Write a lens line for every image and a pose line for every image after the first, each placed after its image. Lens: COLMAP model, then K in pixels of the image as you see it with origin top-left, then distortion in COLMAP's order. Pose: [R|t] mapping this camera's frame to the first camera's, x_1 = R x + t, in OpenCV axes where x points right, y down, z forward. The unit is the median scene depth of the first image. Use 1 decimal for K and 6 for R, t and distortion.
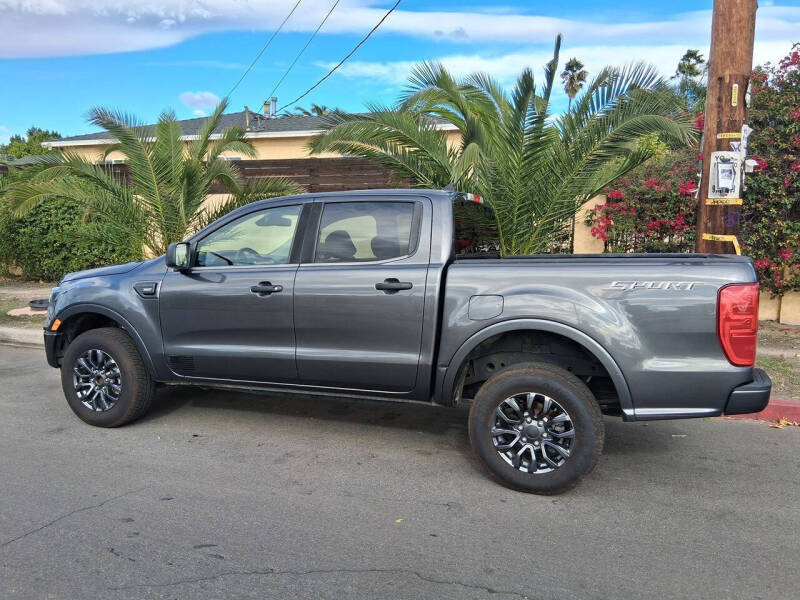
lens RADIAL K [[619.7, 0, 400.0], [0, 619.7, 300.0], [0, 0, 1]] dist [0.104357, -0.176904]
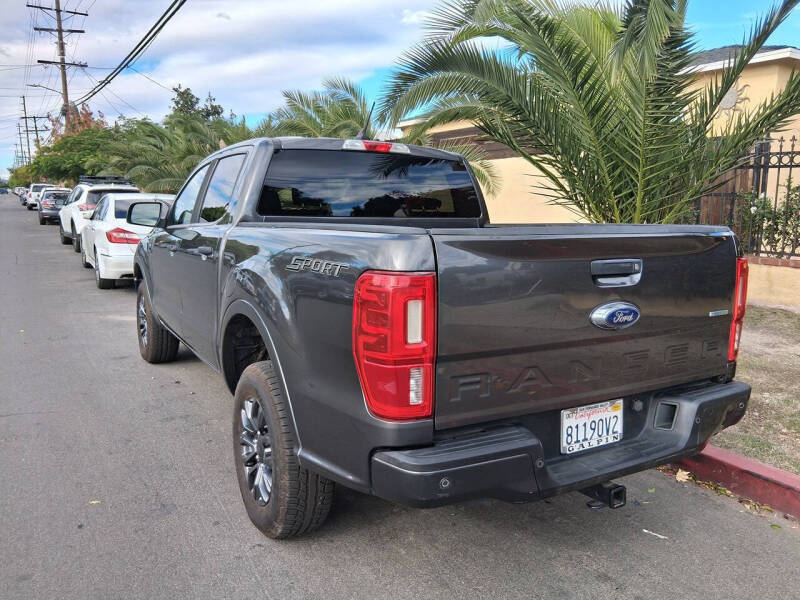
lens RADIAL K [[626.7, 0, 390.2], [0, 626.7, 299.3], [0, 0, 1]] dist [0.059615, -0.095929]
pose [[0.776476, 0.105123, -0.621316, 0.754526], [-0.082868, 0.994458, 0.064695, -0.031797], [0.624674, 0.001253, 0.780885, 0.474301]]
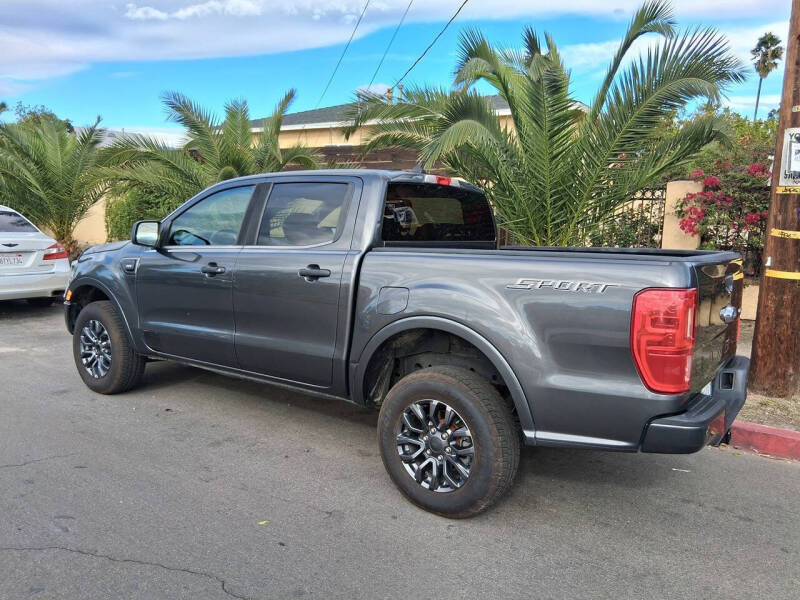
lens RADIAL K [[619.7, 0, 400.0], [0, 619.7, 300.0], [0, 0, 1]] dist [0.104357, -0.176904]
pose [[0.963717, 0.057755, -0.260603, 0.361388], [-0.053424, 0.998291, 0.023679, -0.010210], [0.261526, -0.008897, 0.965156, 0.131130]]
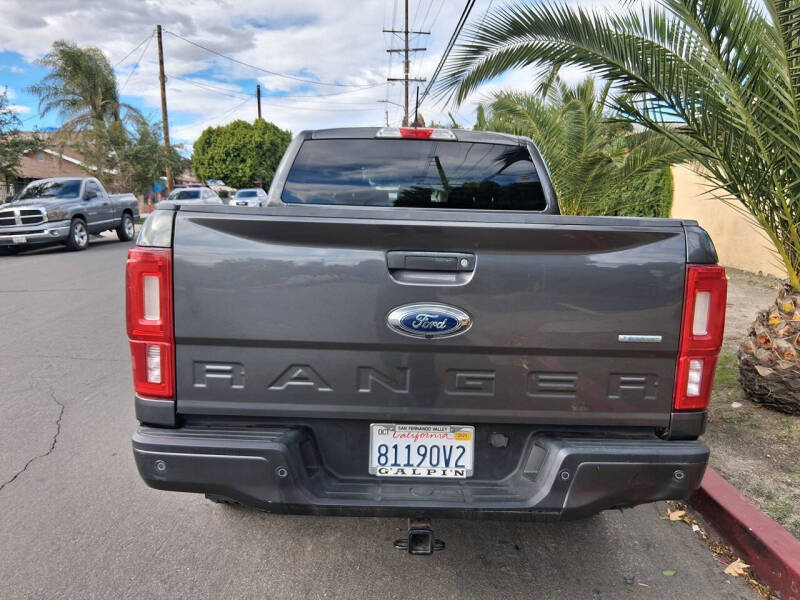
lens RADIAL K [[619.7, 0, 400.0], [0, 619.7, 300.0], [0, 0, 1]] dist [0.104357, -0.176904]
pose [[0.355134, 0.156891, -0.921556, 0.976340], [-0.127689, 0.984717, 0.118438, -0.064188], [0.926054, 0.075612, 0.369740, 0.856350]]
